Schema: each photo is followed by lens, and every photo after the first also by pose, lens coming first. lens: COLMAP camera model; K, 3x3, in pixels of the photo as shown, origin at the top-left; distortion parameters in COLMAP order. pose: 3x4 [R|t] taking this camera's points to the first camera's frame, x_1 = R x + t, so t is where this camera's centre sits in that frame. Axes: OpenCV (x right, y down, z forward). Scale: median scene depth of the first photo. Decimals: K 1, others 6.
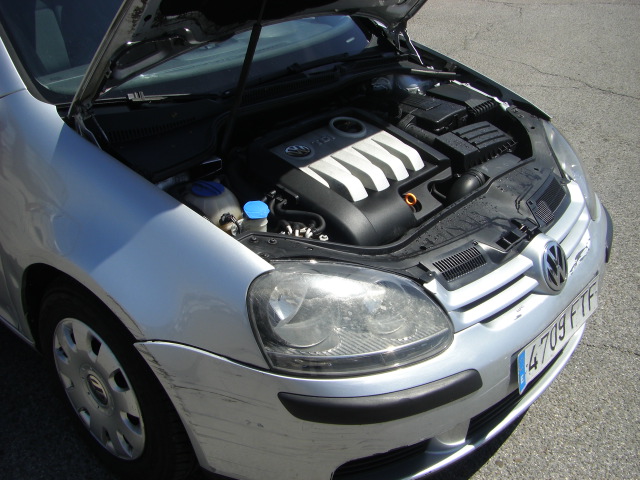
lens RADIAL K [[722.1, 0, 316.6], [0, 722.1, 237.5], [0, 0, 1]] dist [-0.178124, 0.096018]
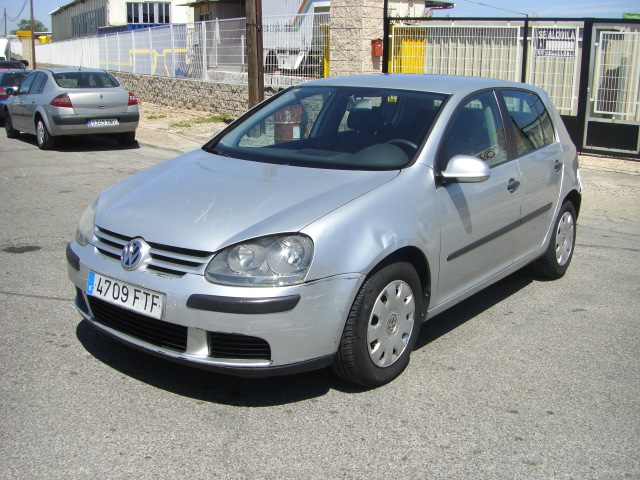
lens RADIAL K [[722.1, 0, 316.6], [0, 722.1, 237.5], [0, 0, 1]] dist [-0.178124, 0.096018]
pose [[0.072279, 0.214012, -0.974153, 2.088509], [-0.494399, 0.855955, 0.151362, -0.489131], [0.866225, 0.470680, 0.167675, 1.098535]]
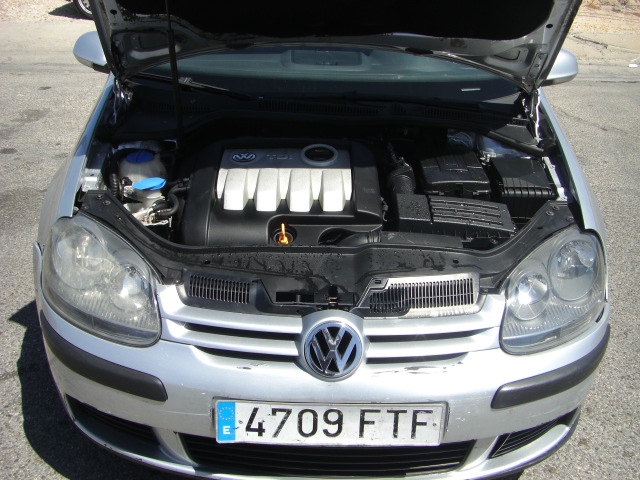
lens RADIAL K [[722.1, 0, 316.6], [0, 722.1, 237.5], [0, 0, 1]] dist [-0.178124, 0.096018]
pose [[0.666825, 0.341793, -0.662210, 0.877973], [-0.372527, 0.922507, 0.101019, -0.172096], [0.645421, 0.179329, 0.742478, 0.309734]]
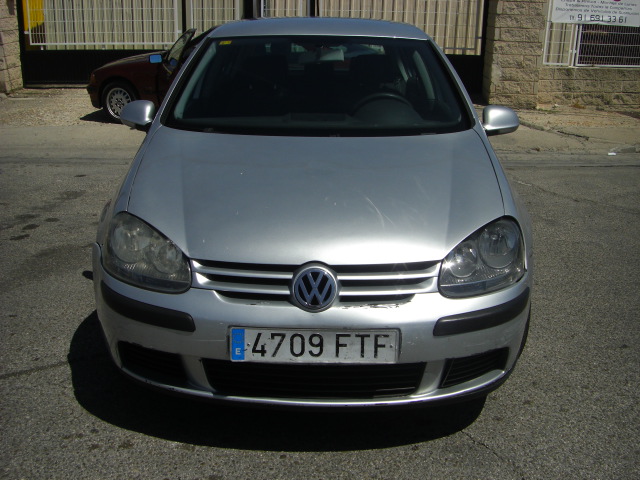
lens RADIAL K [[722.1, 0, 316.6], [0, 722.1, 237.5], [0, 0, 1]] dist [-0.178124, 0.096018]
pose [[0.656270, 0.219179, -0.721990, 1.235418], [-0.359282, 0.932211, -0.043581, 0.011326], [0.663495, 0.288000, 0.690529, 0.123250]]
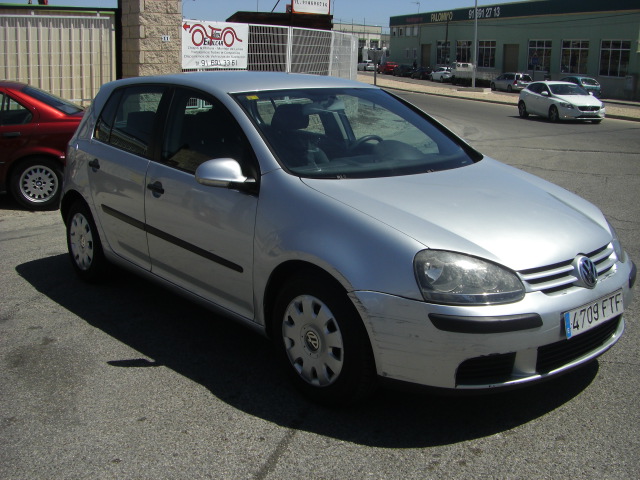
lens RADIAL K [[722.1, 0, 316.6], [0, 722.1, 237.5], [0, 0, 1]] dist [-0.178124, 0.096018]
pose [[0.989348, 0.021180, -0.144021, -0.064101], [-0.057338, 0.966076, -0.251812, 0.426125], [0.133802, 0.257387, 0.957000, -0.717313]]
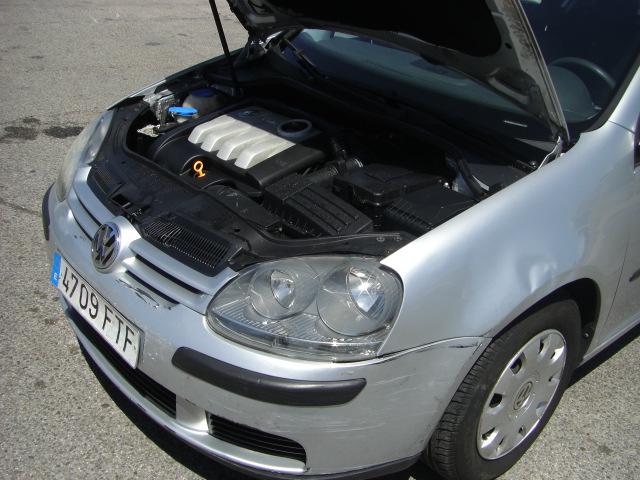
lens RADIAL K [[722.1, 0, 316.6], [0, 722.1, 237.5], [0, 0, 1]] dist [-0.178124, 0.096018]
pose [[-0.131604, 0.420877, -0.897520, 1.258298], [-0.533834, 0.732809, 0.421915, -0.590265], [0.835285, 0.534653, 0.128238, 1.139125]]
